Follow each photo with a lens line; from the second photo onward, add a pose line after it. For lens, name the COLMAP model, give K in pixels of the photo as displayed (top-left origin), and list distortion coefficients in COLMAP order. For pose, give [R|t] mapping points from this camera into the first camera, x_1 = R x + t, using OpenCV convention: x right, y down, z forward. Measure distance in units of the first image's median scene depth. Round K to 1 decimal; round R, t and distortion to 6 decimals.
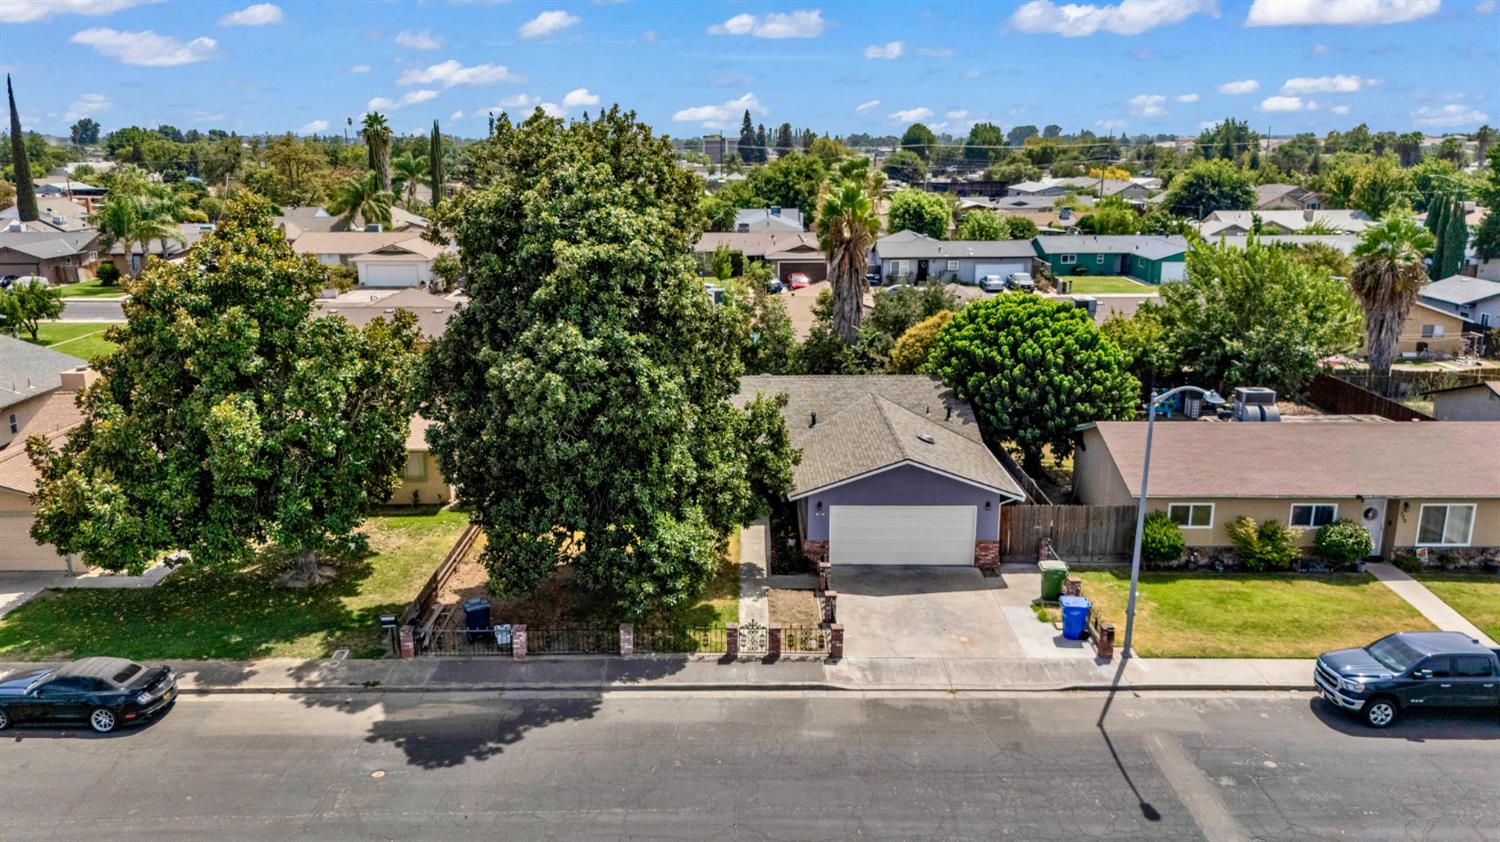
lens RADIAL K [[1115.3, 0, 750.0], [0, 1115.3, 421.0], [0, 0, 1]] dist [0.037475, -0.031637]
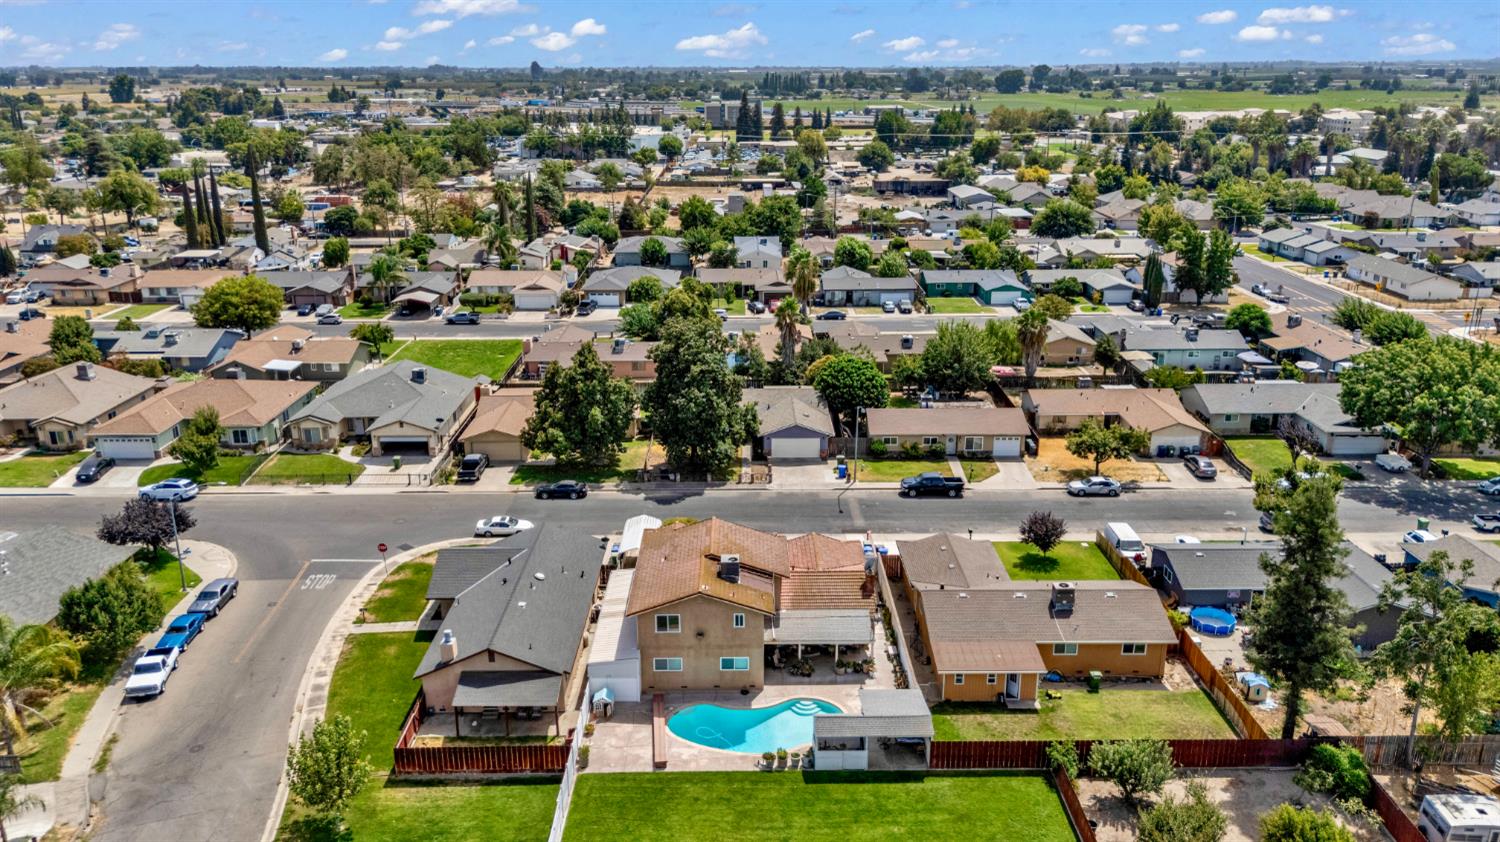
lens RADIAL K [[1115.3, 0, 750.0], [0, 1115.3, 421.0], [0, 0, 1]] dist [0.037475, -0.031637]
pose [[0.999996, -0.002769, 0.001036, 0.009945], [0.002698, 0.998040, 0.062522, -0.163331], [-0.001207, -0.062519, 0.998043, -2.055715]]
